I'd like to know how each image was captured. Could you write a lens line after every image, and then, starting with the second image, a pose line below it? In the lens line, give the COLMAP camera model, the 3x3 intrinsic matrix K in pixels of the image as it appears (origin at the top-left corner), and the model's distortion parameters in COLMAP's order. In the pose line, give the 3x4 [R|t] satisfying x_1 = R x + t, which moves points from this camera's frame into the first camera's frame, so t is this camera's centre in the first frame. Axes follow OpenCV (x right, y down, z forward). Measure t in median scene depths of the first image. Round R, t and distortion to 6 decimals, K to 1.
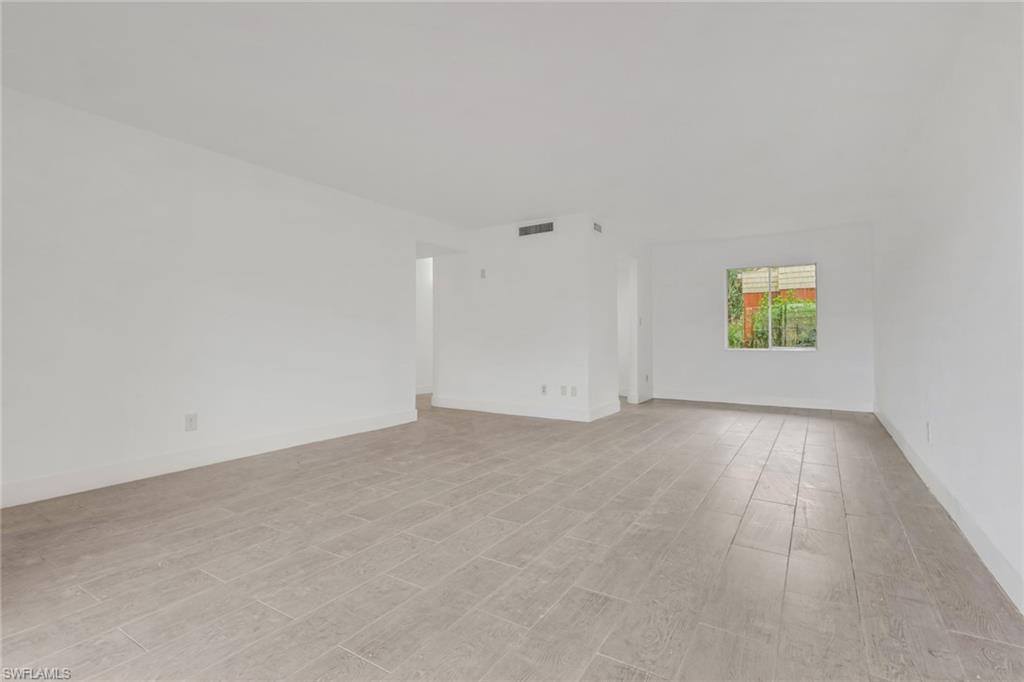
lens RADIAL K [[480.9, 0, 509.6], [0, 480.9, 335.2], [0, 0, 1]] dist [-0.005714, 0.001243]
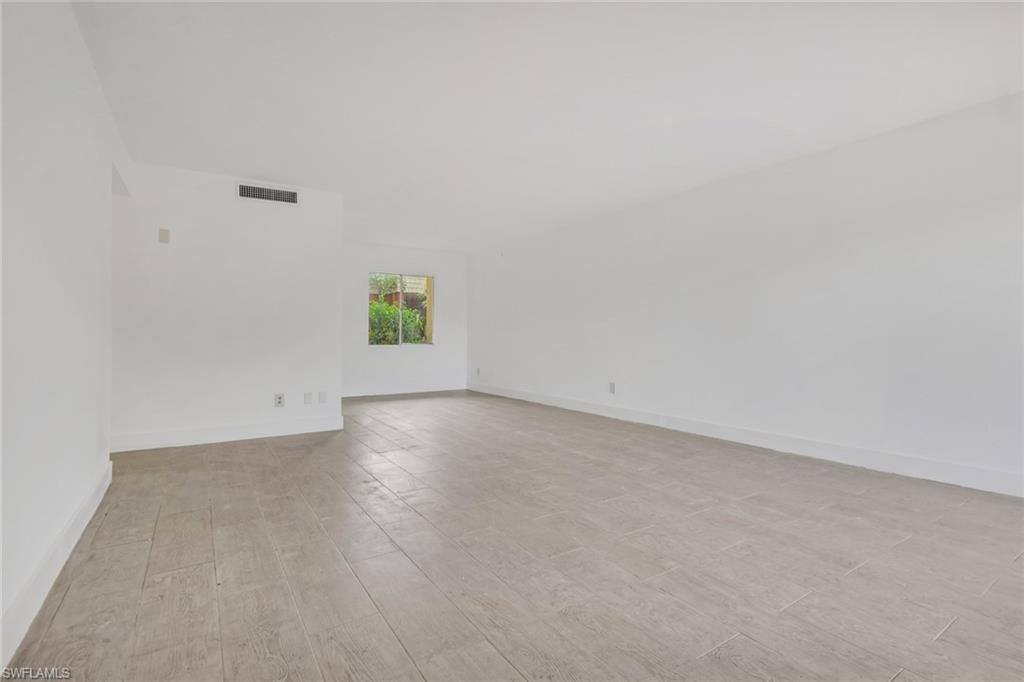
lens RADIAL K [[480.9, 0, 506.3], [0, 480.9, 330.4], [0, 0, 1]] dist [-0.005714, 0.001243]
pose [[0.415352, 0.011264, 0.909591, -0.832689], [-0.004211, 0.999936, -0.010460, 0.009000], [-0.909651, 0.000514, 0.415373, 0.568710]]
